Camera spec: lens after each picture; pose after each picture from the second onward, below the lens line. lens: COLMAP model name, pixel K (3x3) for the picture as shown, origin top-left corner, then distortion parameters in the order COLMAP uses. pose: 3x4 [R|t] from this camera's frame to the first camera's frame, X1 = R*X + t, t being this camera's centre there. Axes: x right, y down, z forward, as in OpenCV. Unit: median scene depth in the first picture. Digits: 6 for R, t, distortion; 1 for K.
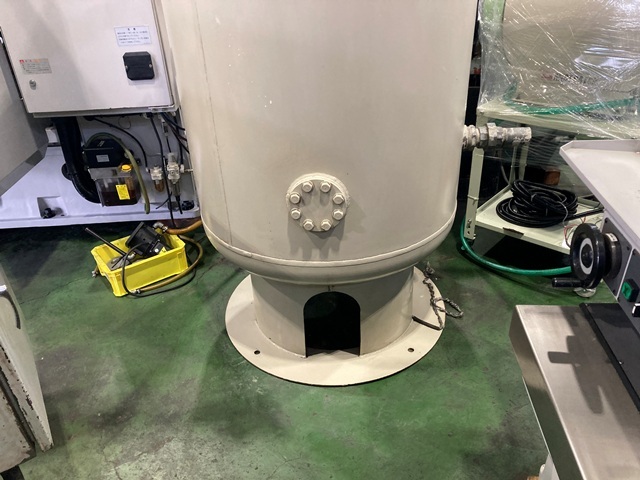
lens RADIAL K [[521.7, 0, 340.6], [0, 521.7, 237.6], [0, 0, 1]] dist [0.000349, 0.021305]
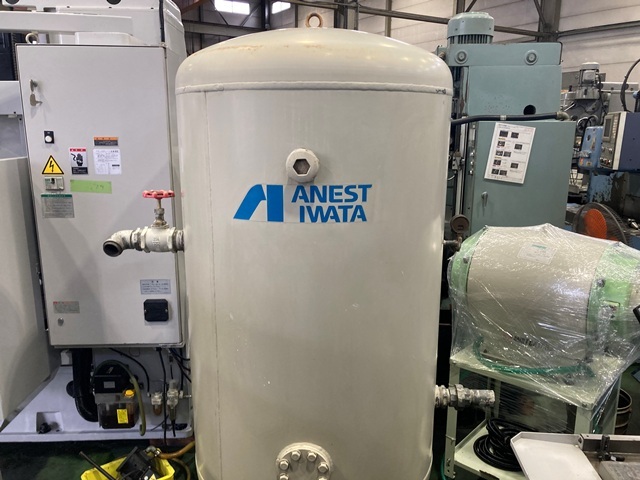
lens RADIAL K [[521.7, 0, 340.6], [0, 521.7, 237.6], [0, 0, 1]] dist [0.000349, 0.021305]
pose [[0.999419, 0.033039, 0.008368, 0.004896], [-0.028722, 0.948645, -0.315035, -0.112160], [-0.018347, 0.314611, 0.949043, -0.131897]]
